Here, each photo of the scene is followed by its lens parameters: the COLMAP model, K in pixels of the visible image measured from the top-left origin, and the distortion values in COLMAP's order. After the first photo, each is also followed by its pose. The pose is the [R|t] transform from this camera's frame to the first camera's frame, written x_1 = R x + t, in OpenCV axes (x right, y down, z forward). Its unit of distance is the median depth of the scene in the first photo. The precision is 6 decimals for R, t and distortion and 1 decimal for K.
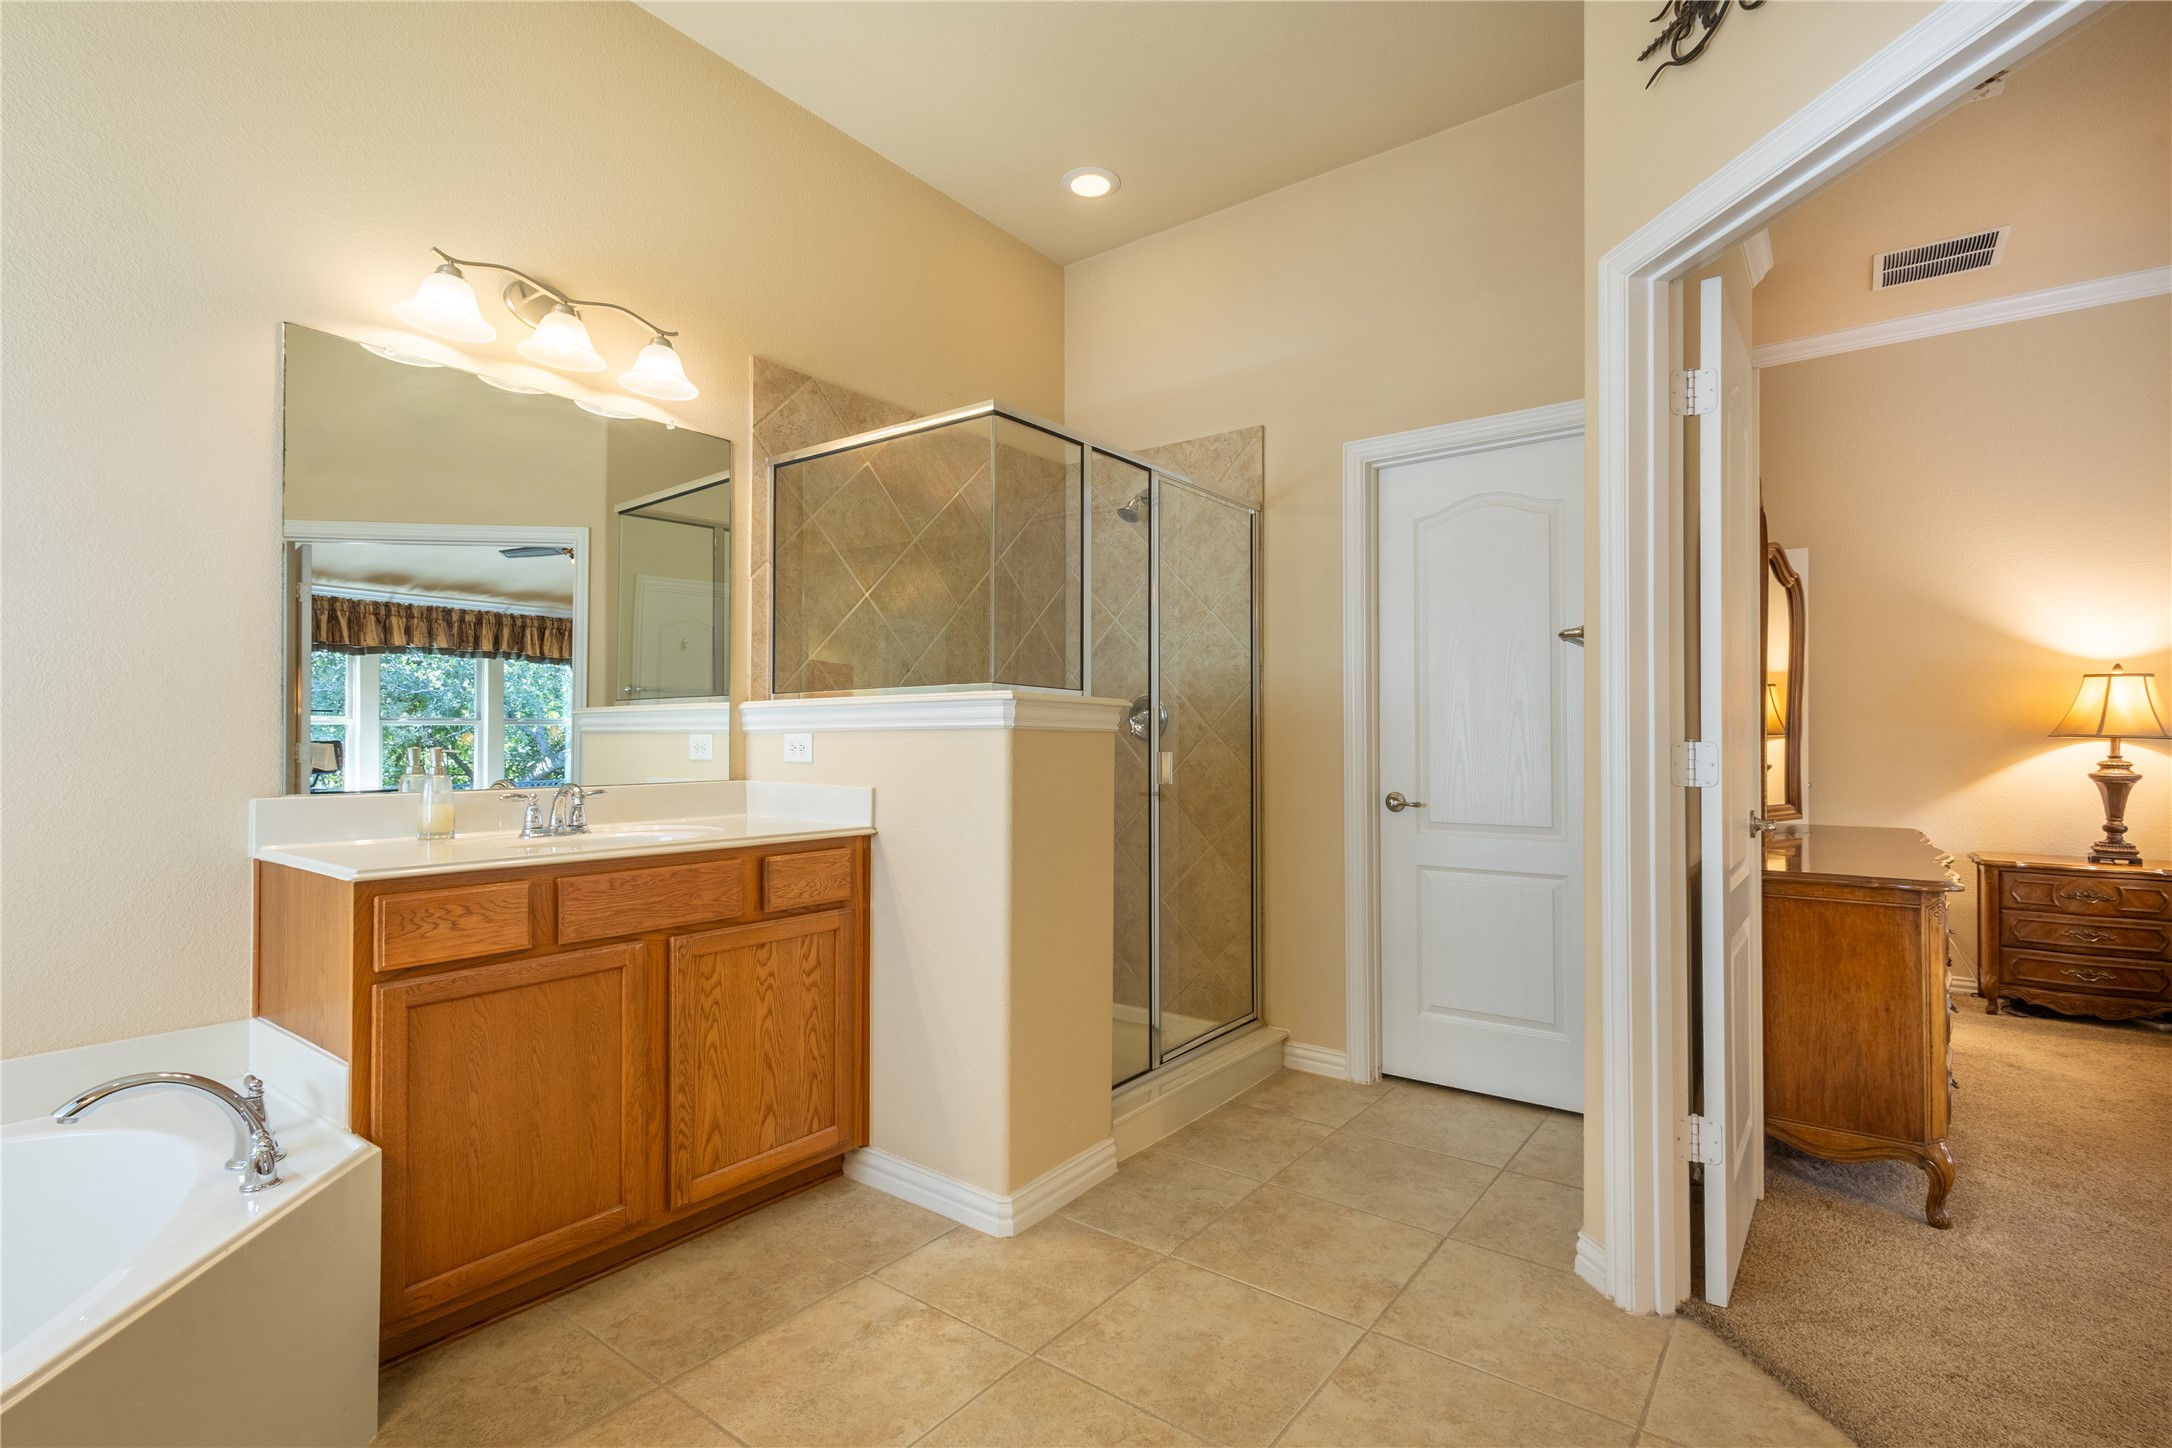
lens RADIAL K [[996.1, 0, 1090.5], [0, 996.1, 731.3], [0, 0, 1]] dist [0.005240, 0.000441]
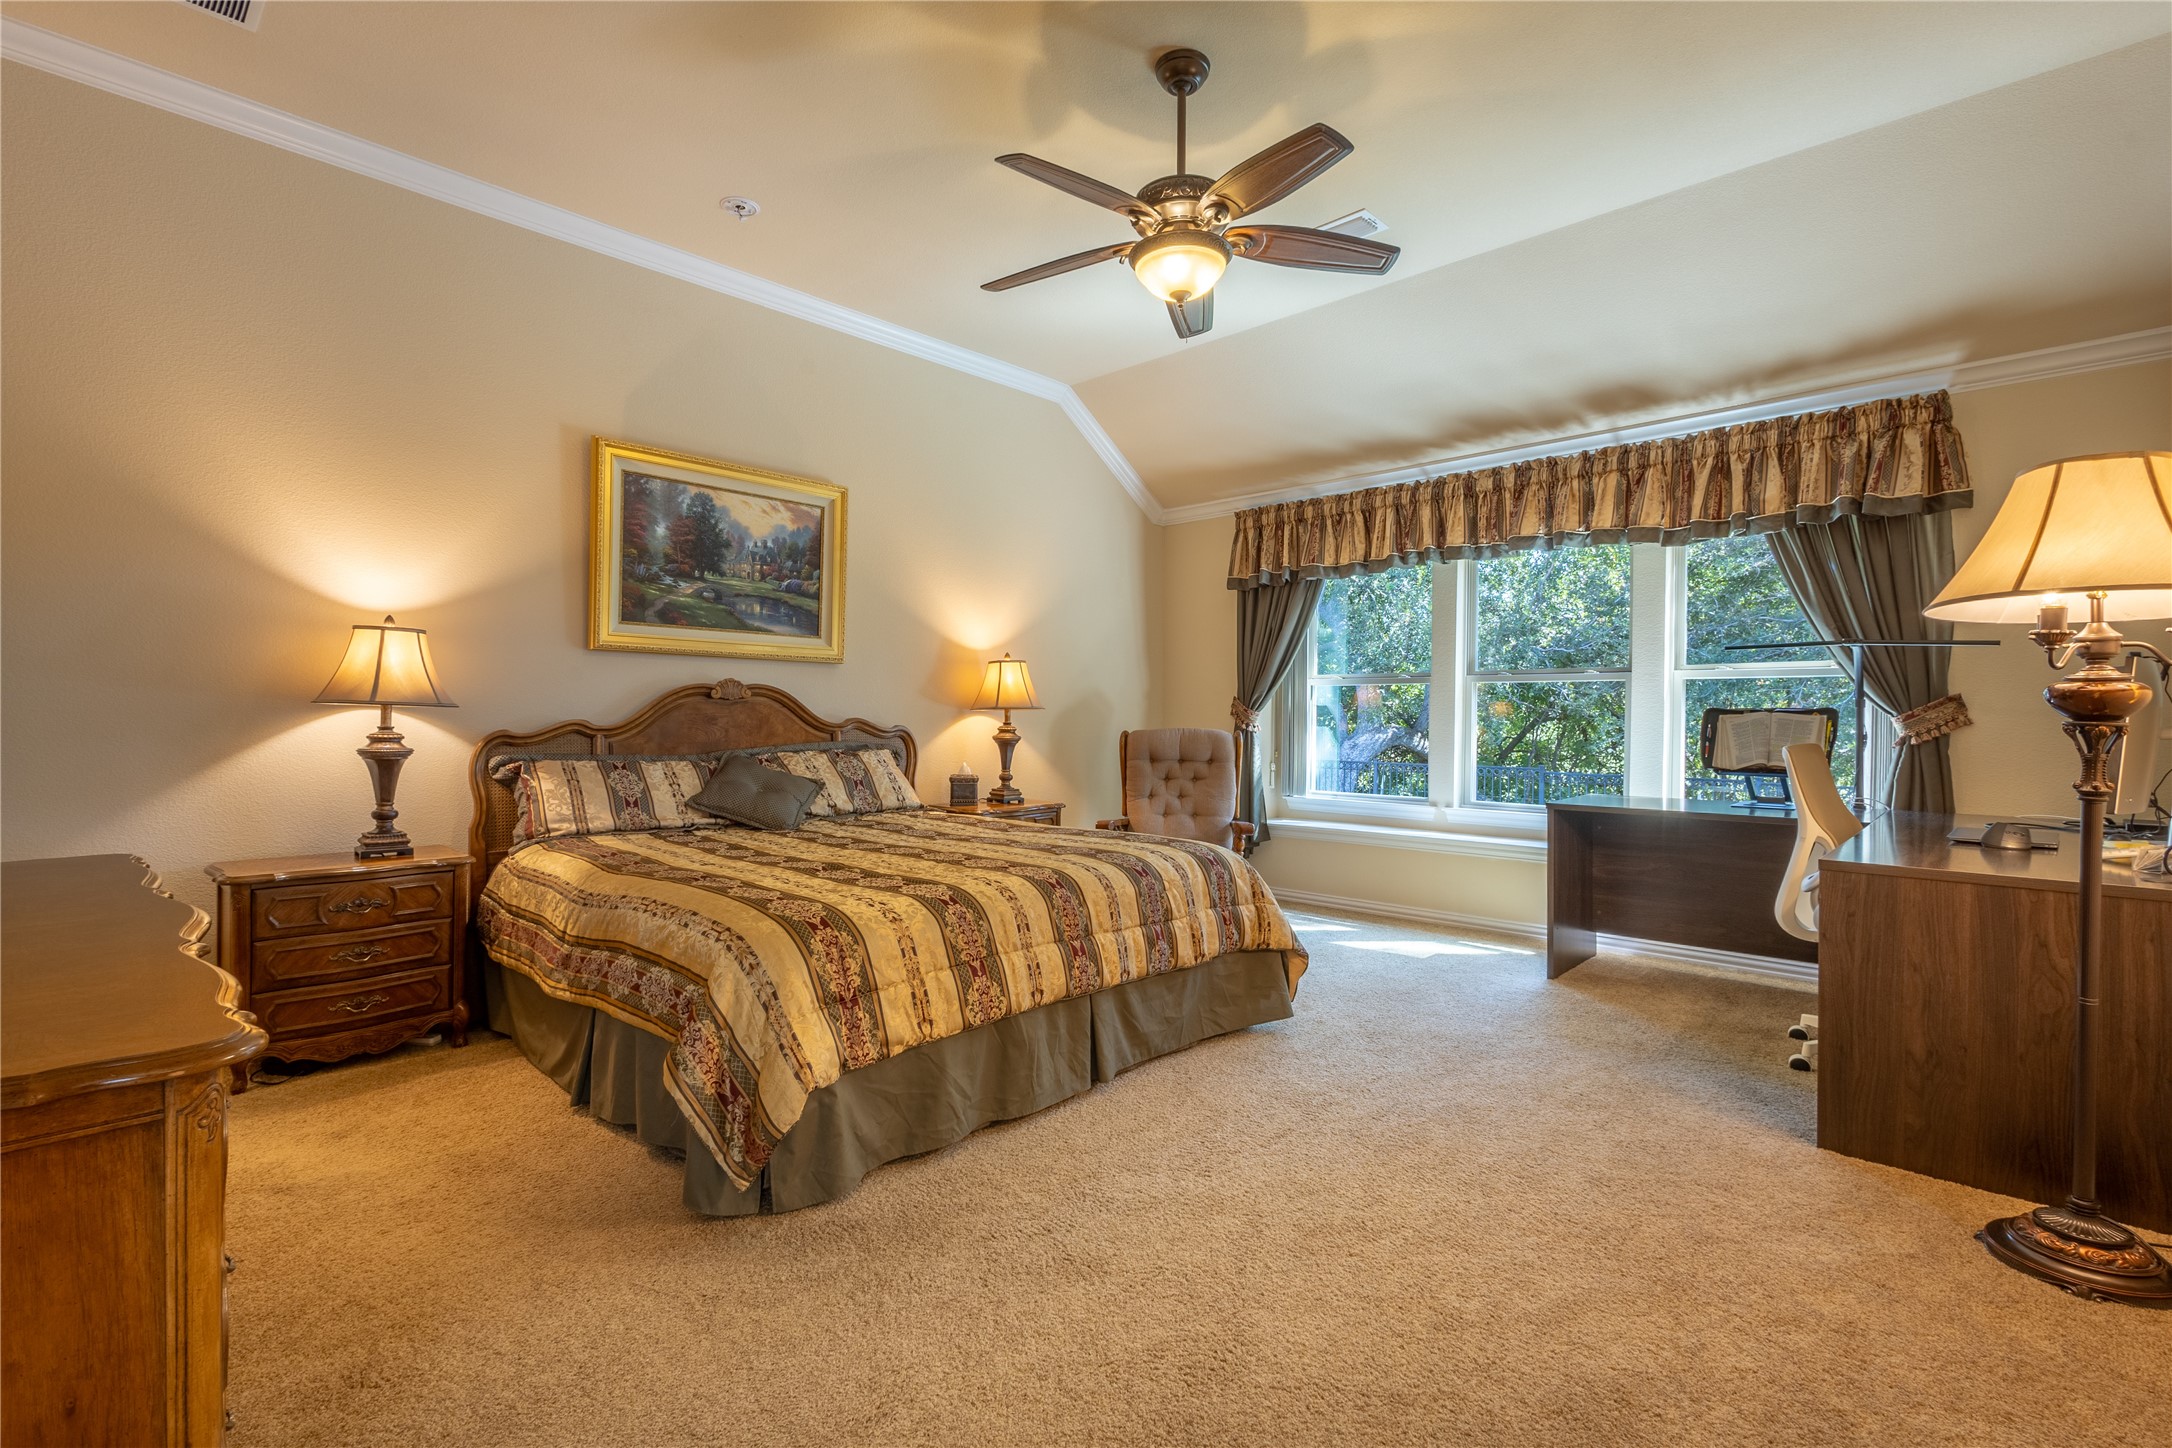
lens RADIAL K [[996.1, 0, 1096.3], [0, 996.1, 719.3], [0, 0, 1]] dist [0.005240, 0.000441]
pose [[0.104183, -0.005475, 0.994543, 0.516777], [-0.013699, 0.999882, 0.006939, 0.008724], [-0.994464, -0.014347, 0.104096, 0.647705]]
